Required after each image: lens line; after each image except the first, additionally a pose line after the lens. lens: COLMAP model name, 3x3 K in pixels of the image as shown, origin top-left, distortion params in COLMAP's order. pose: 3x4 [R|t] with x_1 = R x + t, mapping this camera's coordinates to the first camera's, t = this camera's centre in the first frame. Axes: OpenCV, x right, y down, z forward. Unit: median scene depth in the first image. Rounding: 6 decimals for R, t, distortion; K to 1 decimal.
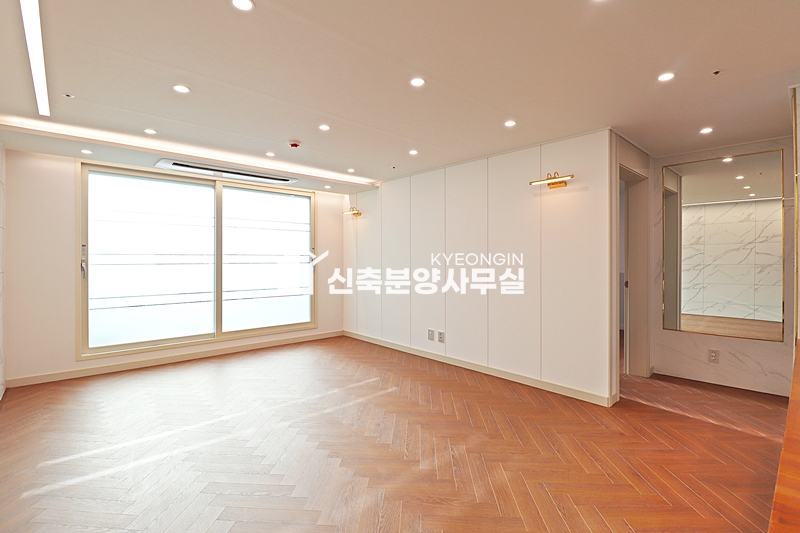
lens RADIAL K [[370.1, 0, 399.5], [0, 370.1, 261.2], [0, 0, 1]] dist [-0.016304, -0.000979]
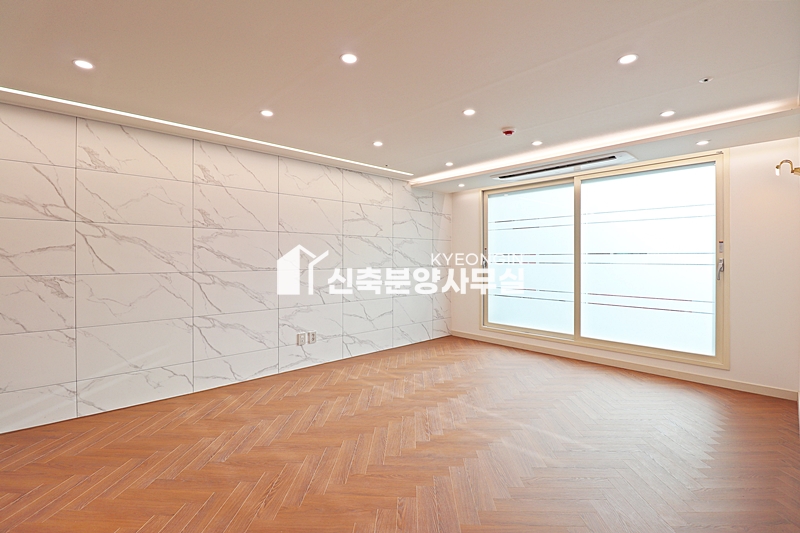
lens RADIAL K [[370.1, 0, 405.4], [0, 370.1, 262.7], [0, 0, 1]] dist [-0.016304, -0.000979]
pose [[0.020263, 0.009878, -0.999746, 0.453368], [-0.004220, 0.999943, 0.009794, -0.003151], [0.999786, 0.004020, 0.020304, 0.539925]]
